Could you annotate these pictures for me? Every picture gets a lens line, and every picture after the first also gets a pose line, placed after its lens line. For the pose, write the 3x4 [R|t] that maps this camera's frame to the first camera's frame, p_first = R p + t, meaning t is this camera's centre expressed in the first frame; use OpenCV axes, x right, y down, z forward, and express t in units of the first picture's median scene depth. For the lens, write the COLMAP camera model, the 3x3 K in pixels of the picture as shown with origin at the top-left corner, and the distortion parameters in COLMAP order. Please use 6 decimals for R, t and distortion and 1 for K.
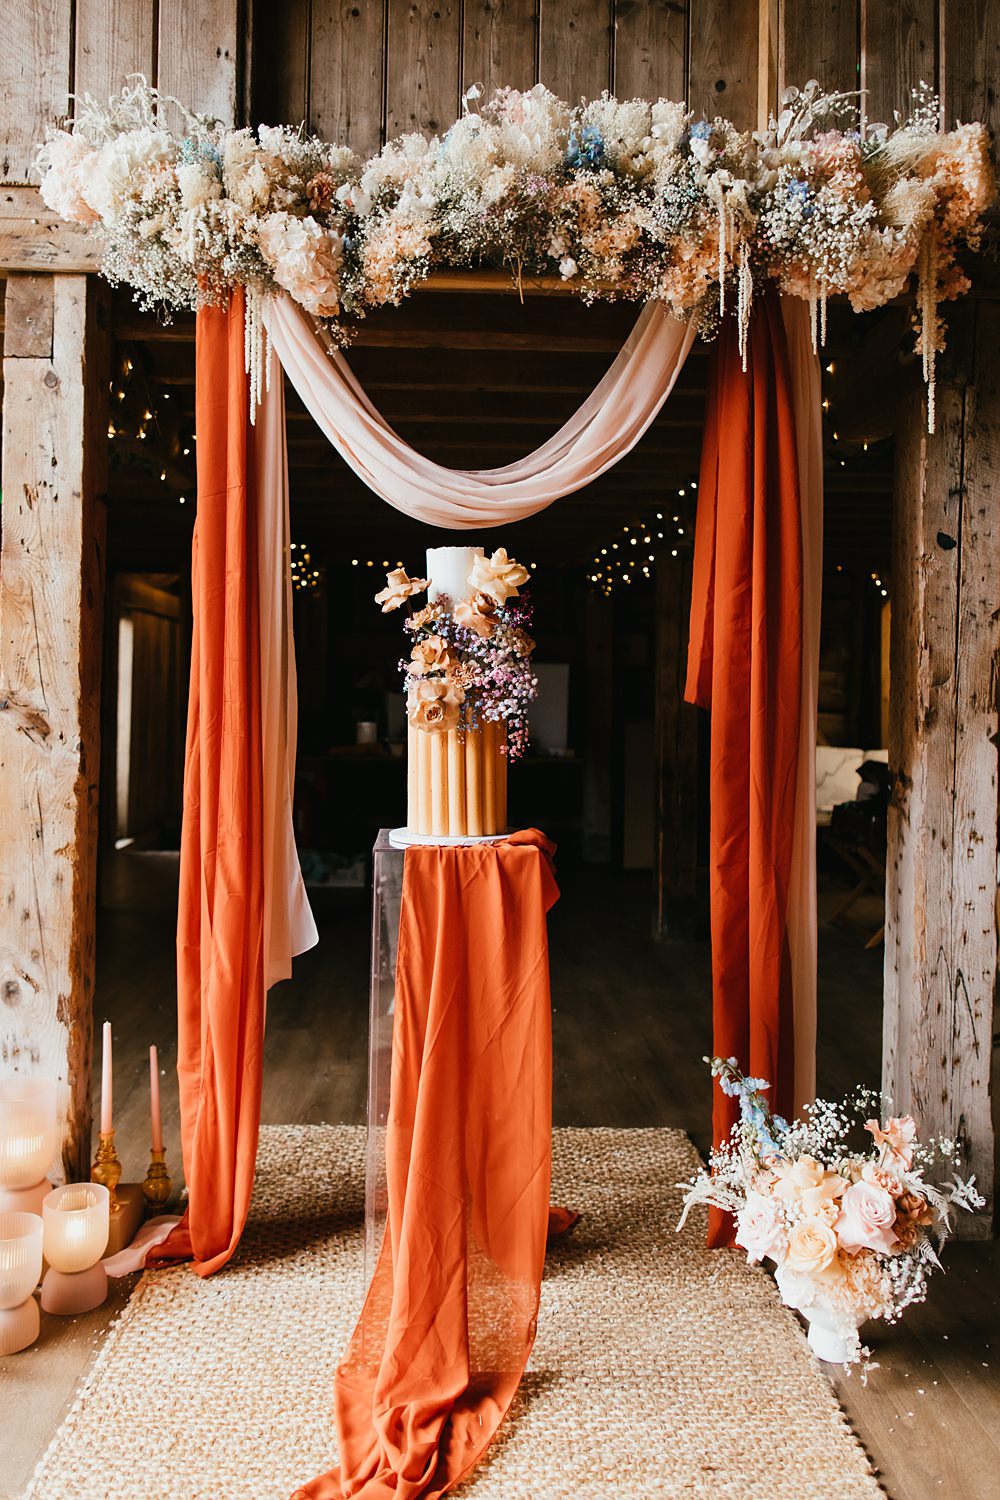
lens RADIAL K [[1163.7, 0, 466.4], [0, 1163.7, 685.8], [0, 0, 1]] dist [0.019061, -0.024387]
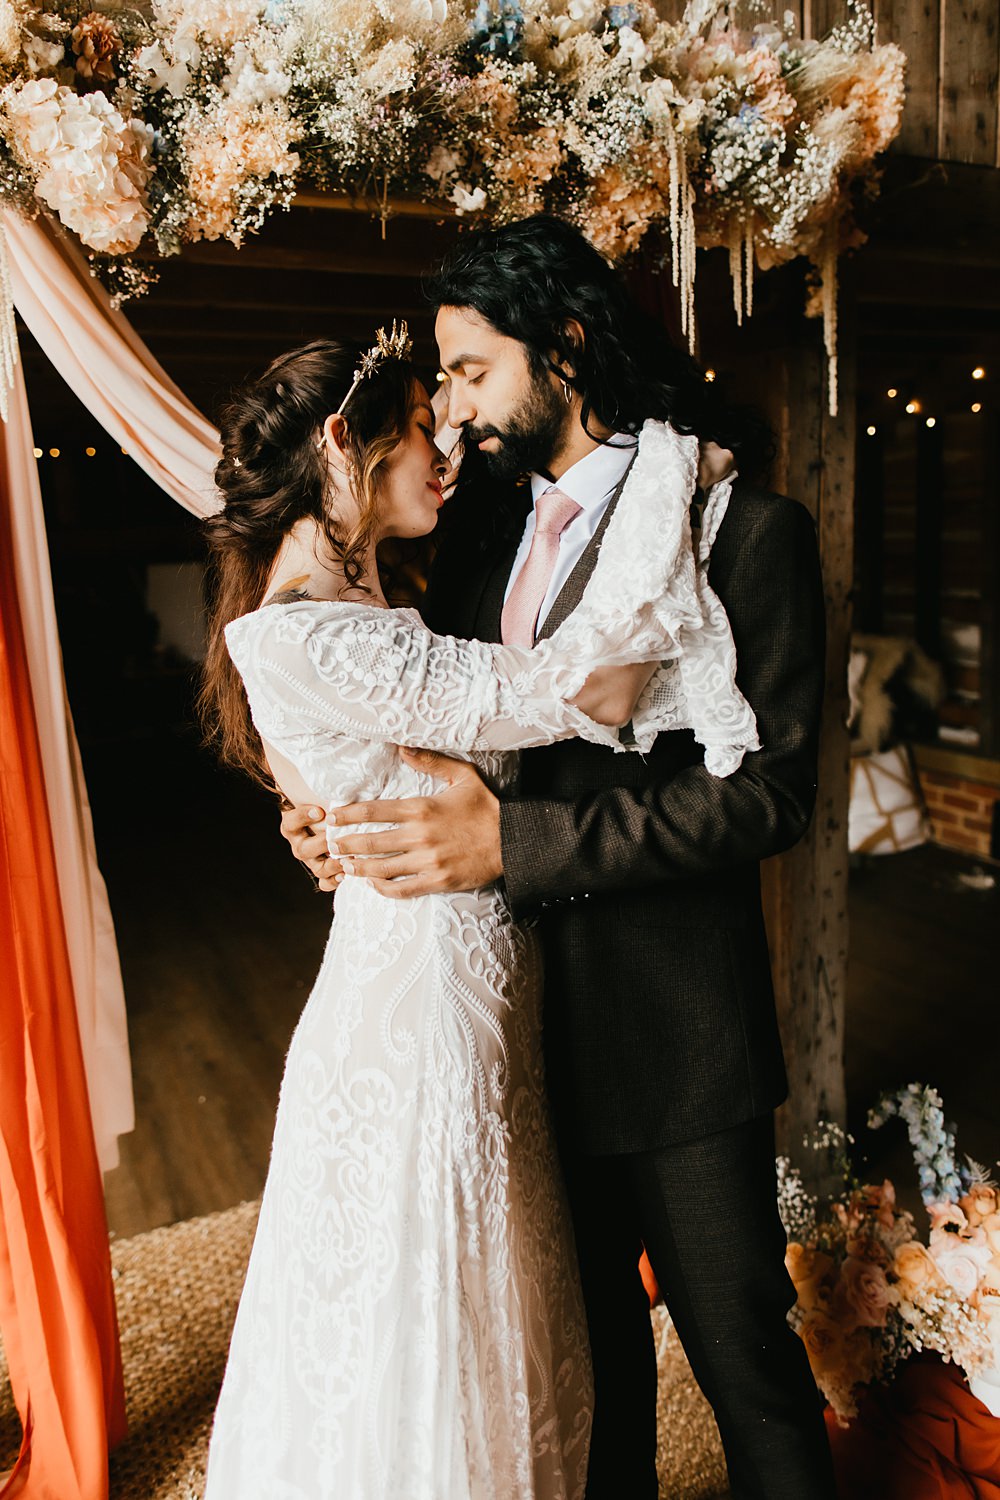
lens RADIAL K [[1100.4, 0, 492.1], [0, 1100.4, 697.3], [0, 0, 1]] dist [0.008043, -0.006276]
pose [[0.913181, -0.116639, 0.390507, -0.195242], [0.052733, 0.983933, 0.170573, -0.167293], [-0.404128, -0.135171, 0.904660, 0.329855]]
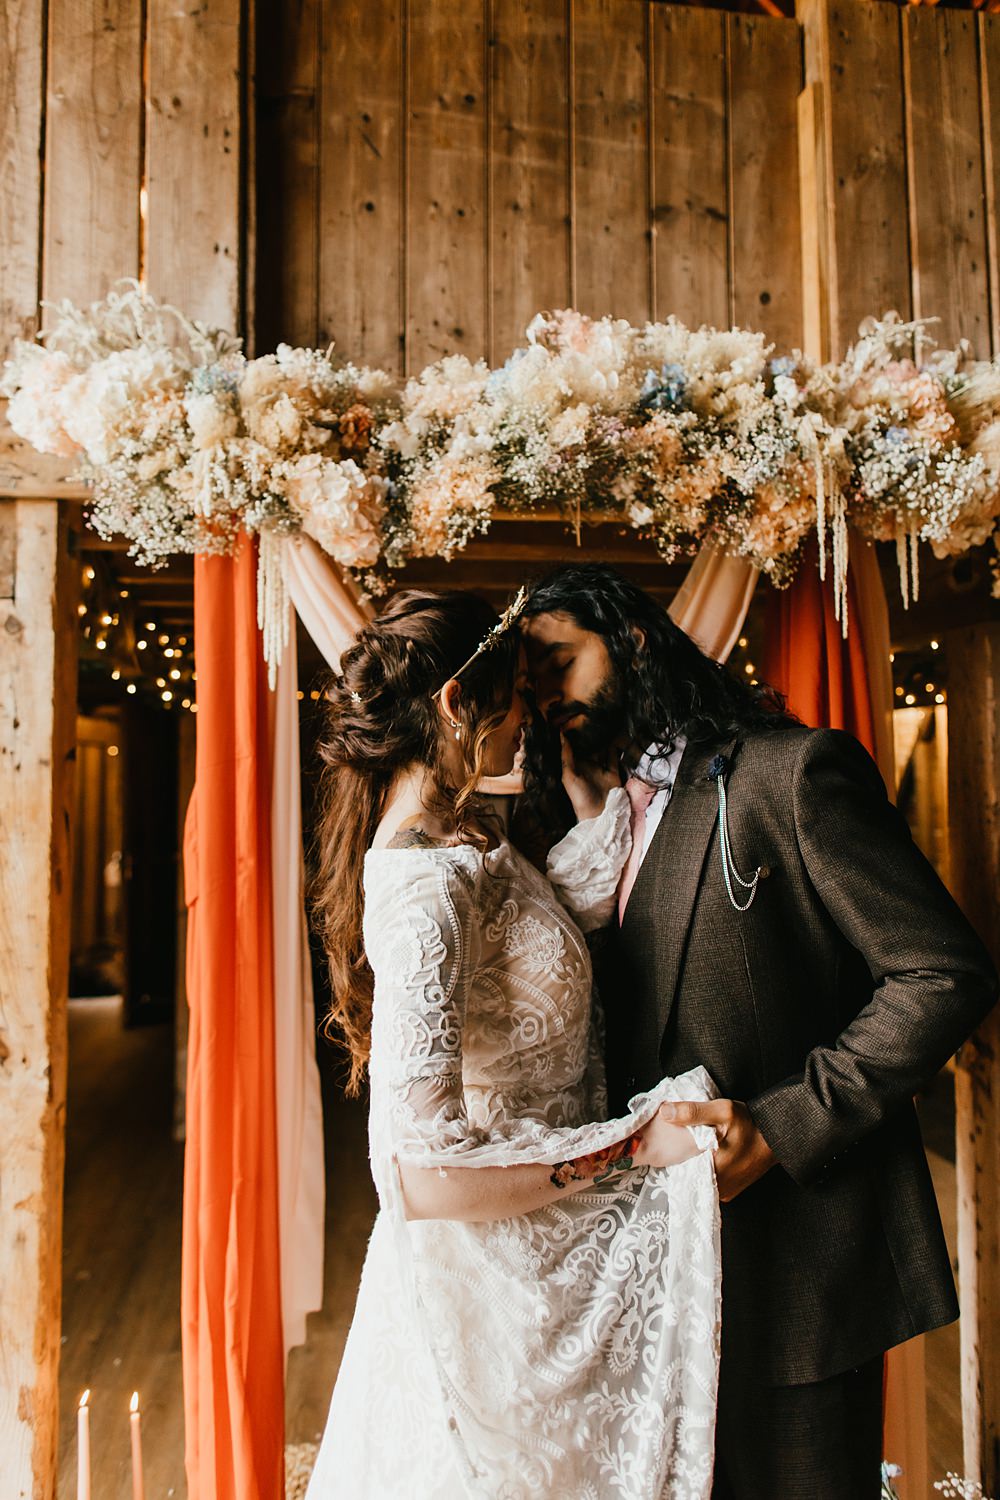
lens RADIAL K [[1100.4, 0, 490.4], [0, 1100.4, 699.8], [0, 0, 1]] dist [0.008043, -0.006276]
pose [[0.992680, -0.012776, 0.120096, -0.122615], [0.018930, 0.998558, -0.050243, -0.176931], [-0.119281, 0.052149, 0.991490, 0.198392]]
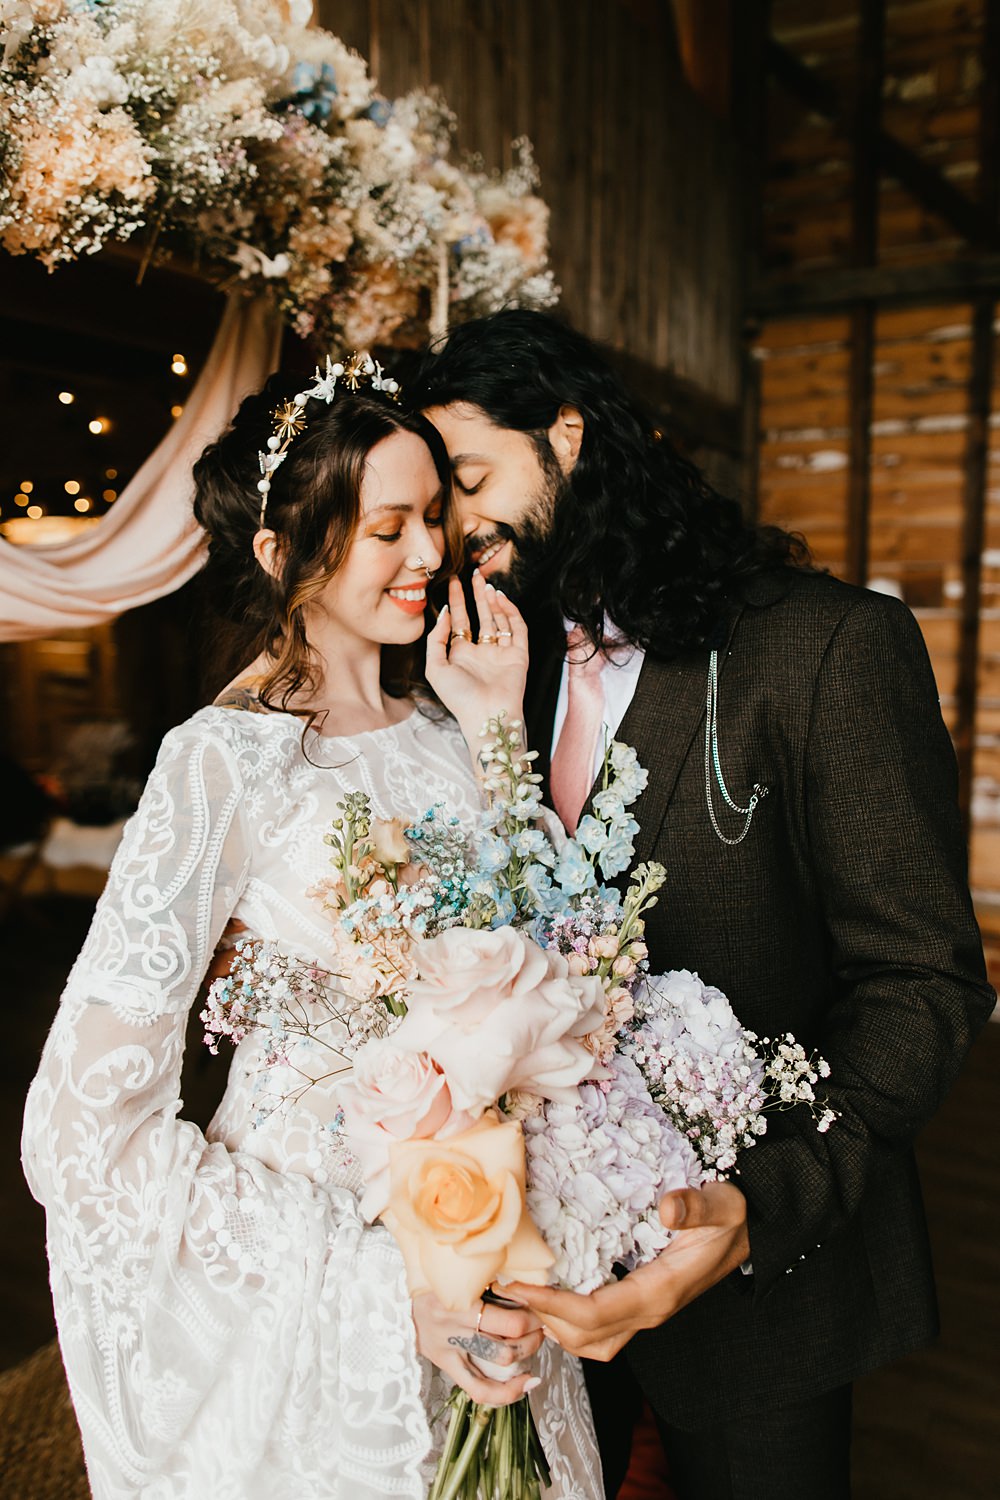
lens RADIAL K [[1100.4, 0, 486.5], [0, 1100.4, 698.8], [0, 0, 1]] dist [0.008043, -0.006276]
pose [[0.512275, -0.111994, 0.851488, -0.388766], [0.003633, 0.991735, 0.128255, -0.190956], [-0.858814, -0.062609, 0.508447, 0.549832]]
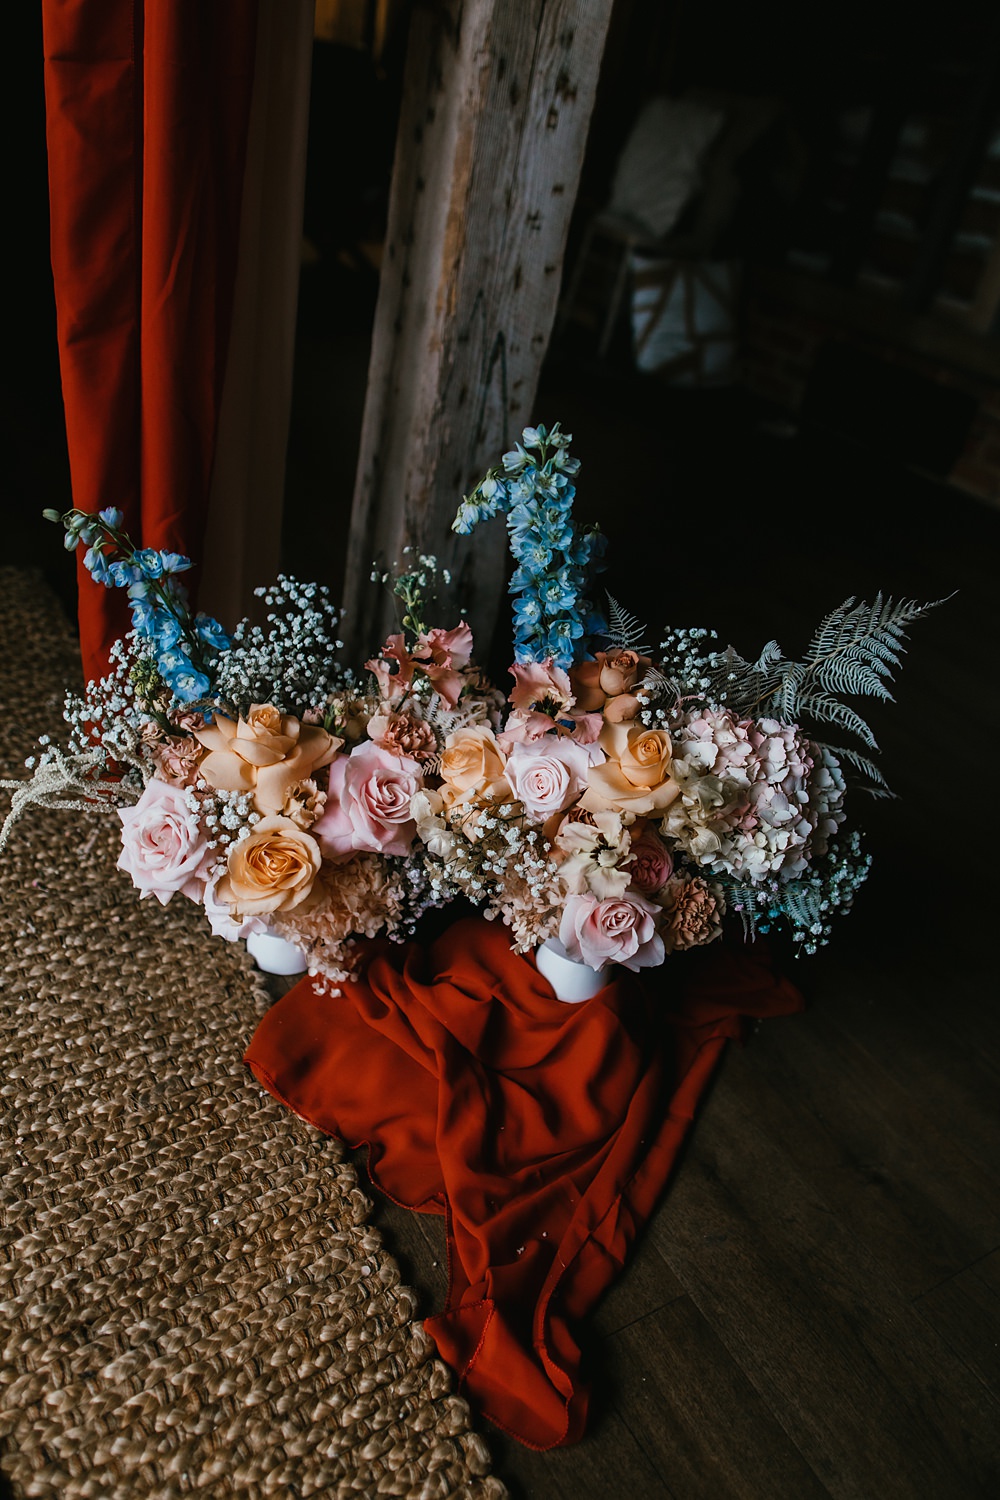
lens RADIAL K [[1100.4, 0, 526.1], [0, 1100.4, 710.3], [0, 0, 1]] dist [0.008043, -0.006276]
pose [[0.850892, -0.134555, 0.507817, 0.132439], [-0.167260, 0.846952, 0.504675, 0.133629], [-0.498003, -0.514361, 0.698159, 0.557005]]
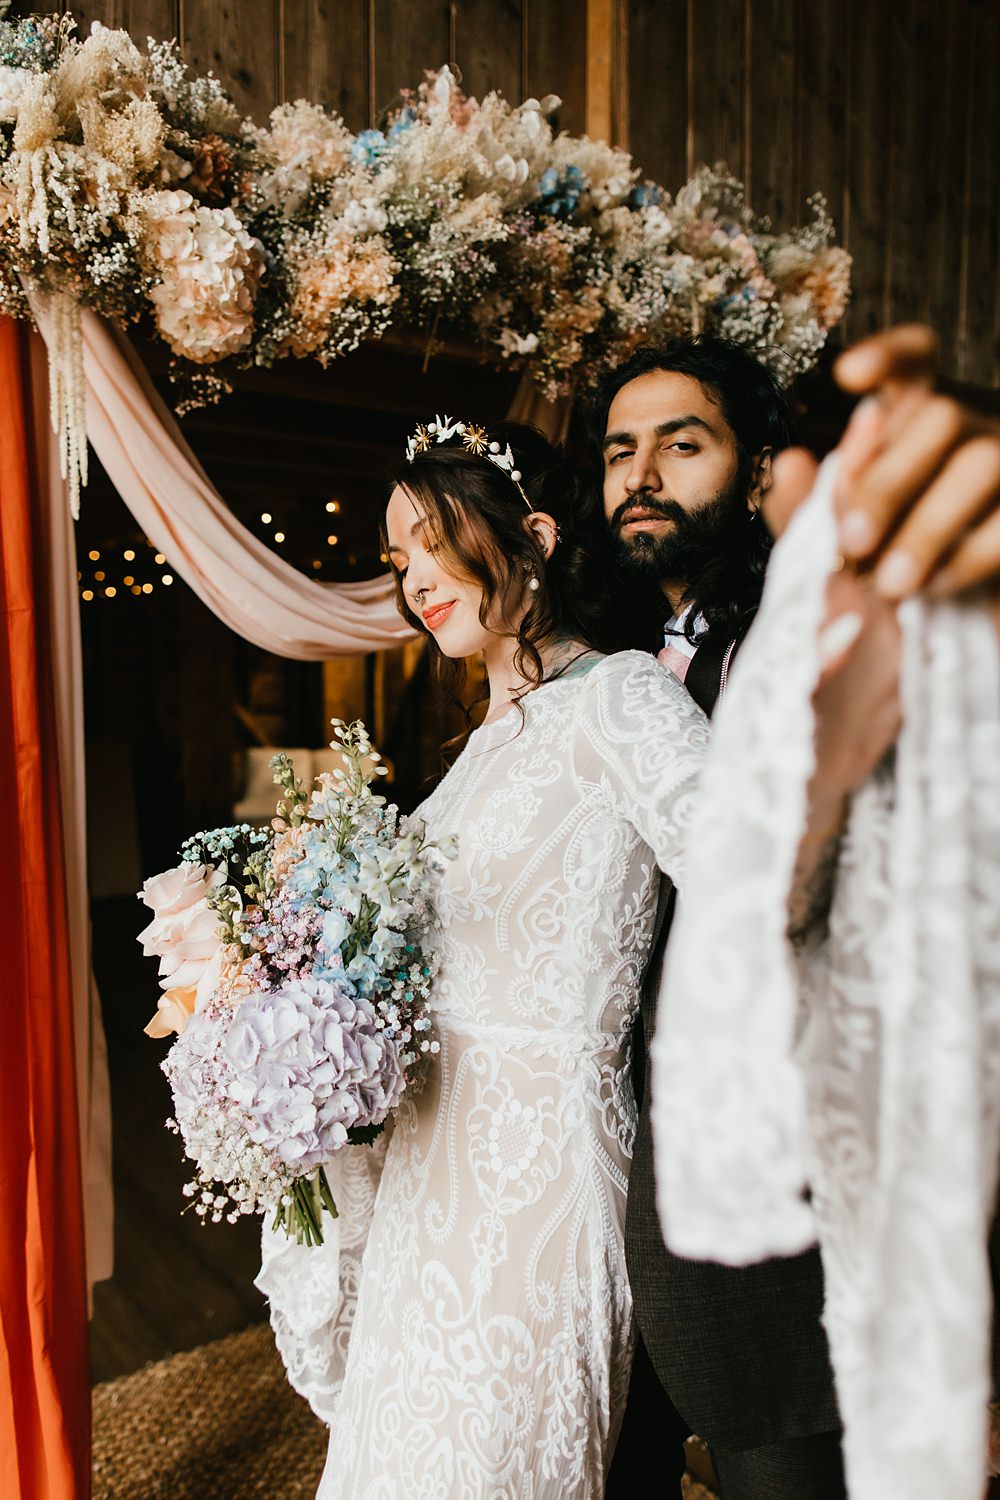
lens RADIAL K [[1100.4, 0, 462.4], [0, 1100.4, 732.9], [0, 0, 1]] dist [0.008043, -0.006276]
pose [[0.824513, -0.055821, 0.563083, -0.355234], [0.007601, 0.996125, 0.087621, -0.162560], [-0.565792, -0.067965, 0.821742, 0.397802]]
